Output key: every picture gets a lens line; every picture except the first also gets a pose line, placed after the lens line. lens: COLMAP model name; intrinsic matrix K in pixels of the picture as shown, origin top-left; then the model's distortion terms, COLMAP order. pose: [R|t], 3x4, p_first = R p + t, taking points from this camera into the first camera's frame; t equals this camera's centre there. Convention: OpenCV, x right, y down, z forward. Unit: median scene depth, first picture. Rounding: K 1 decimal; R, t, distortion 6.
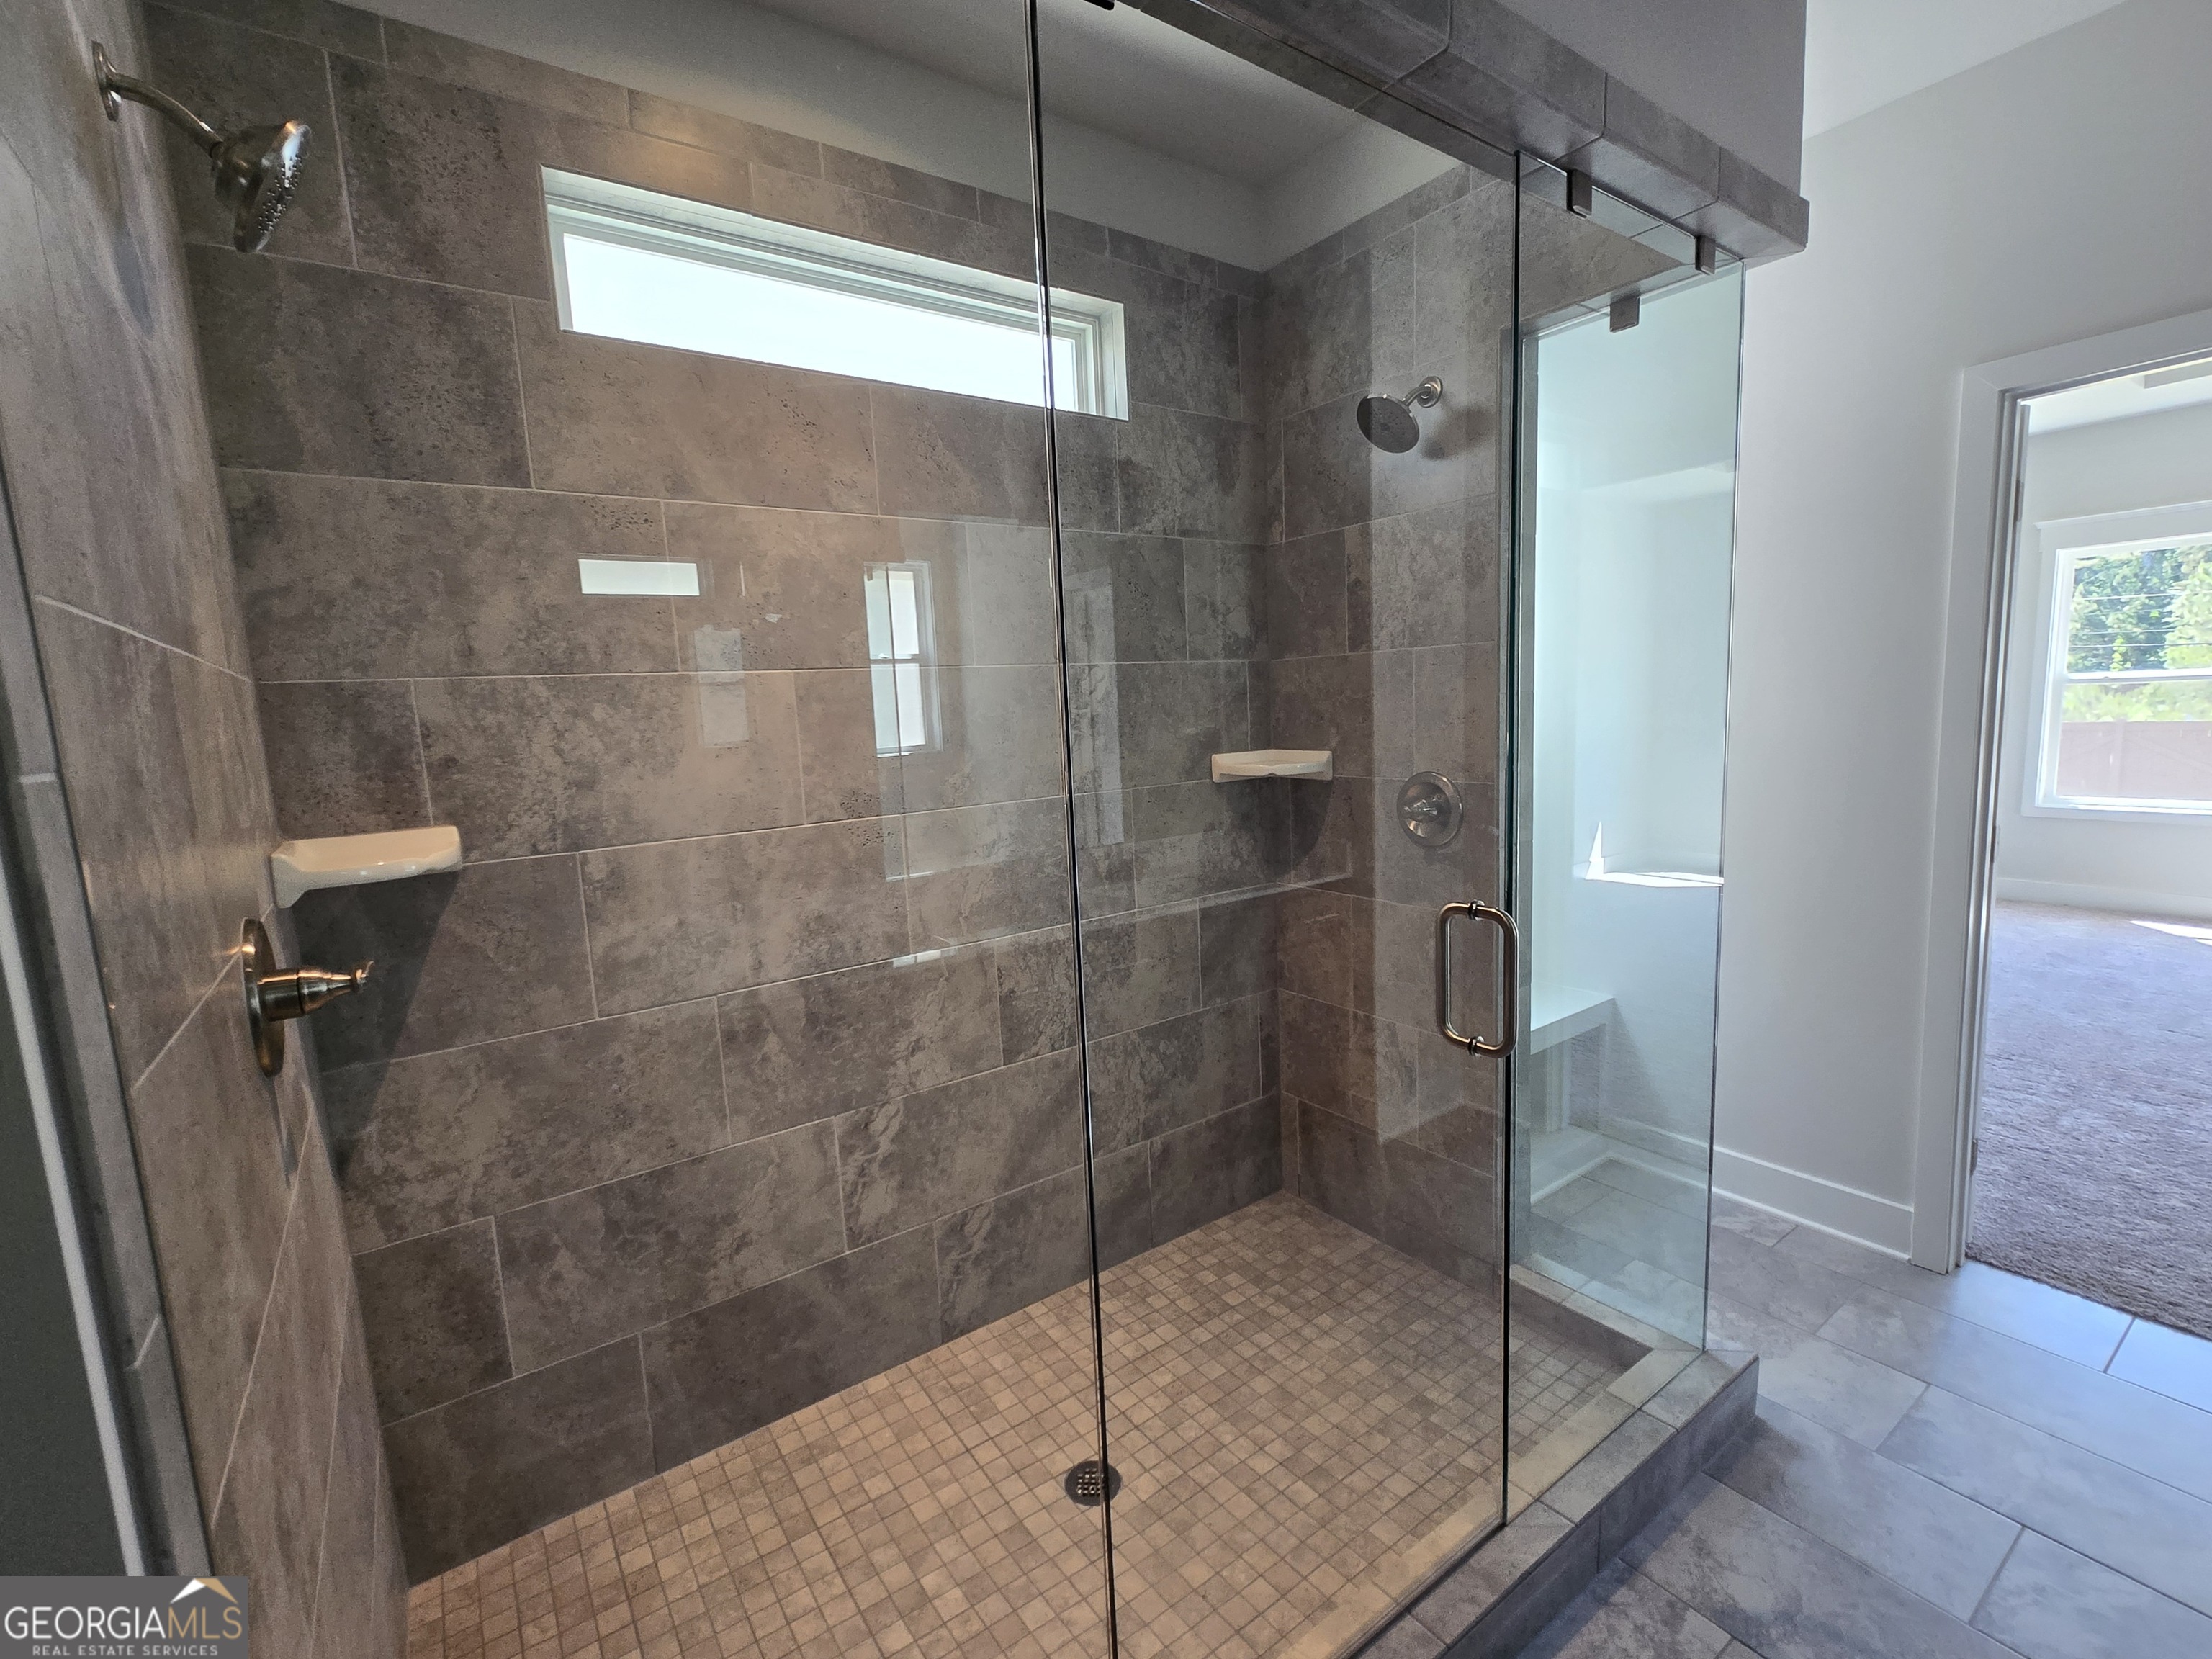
lens RADIAL K [[954.7, 0, 1122.4], [0, 954.7, 844.2], [0, 0, 1]] dist [0.006481, -0.000406]
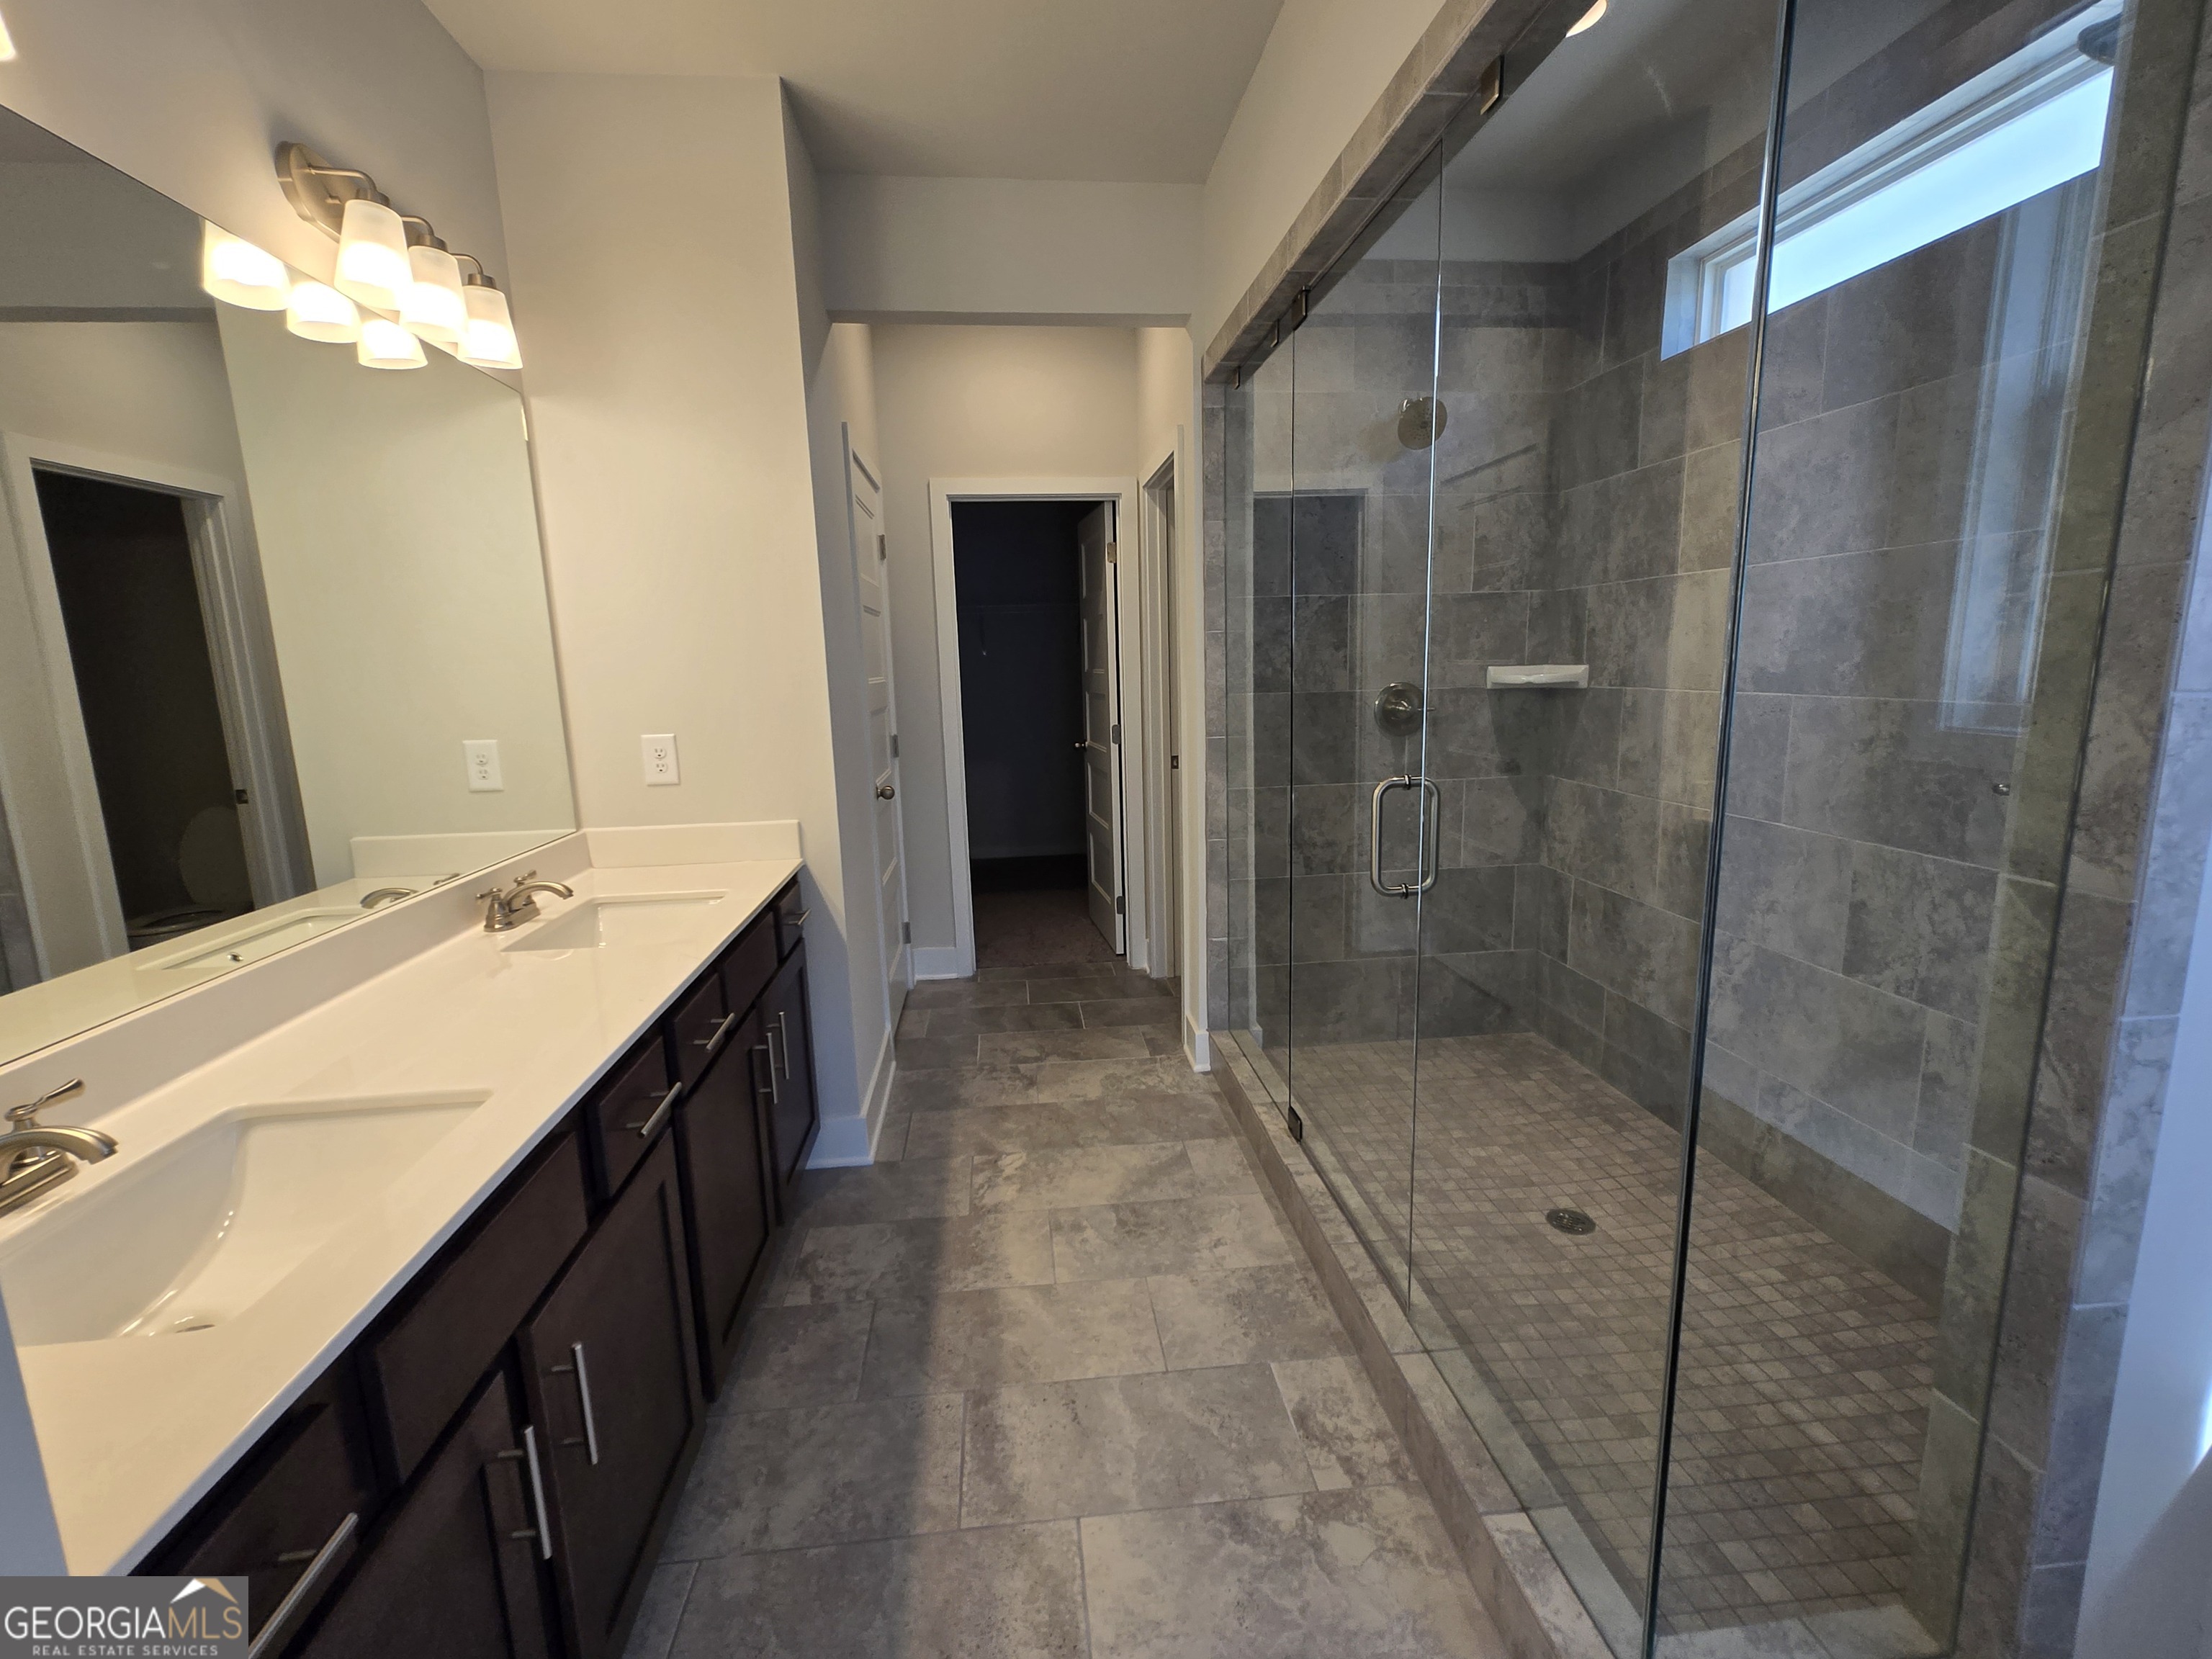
lens RADIAL K [[954.7, 0, 1106.6], [0, 954.7, 817.7], [0, 0, 1]] dist [0.006481, -0.000406]
pose [[-0.473048, 0.214290, -0.854579, 1.299647], [-0.065653, 0.958699, 0.276740, -0.173377], [0.878587, 0.187017, -0.439442, 0.960115]]
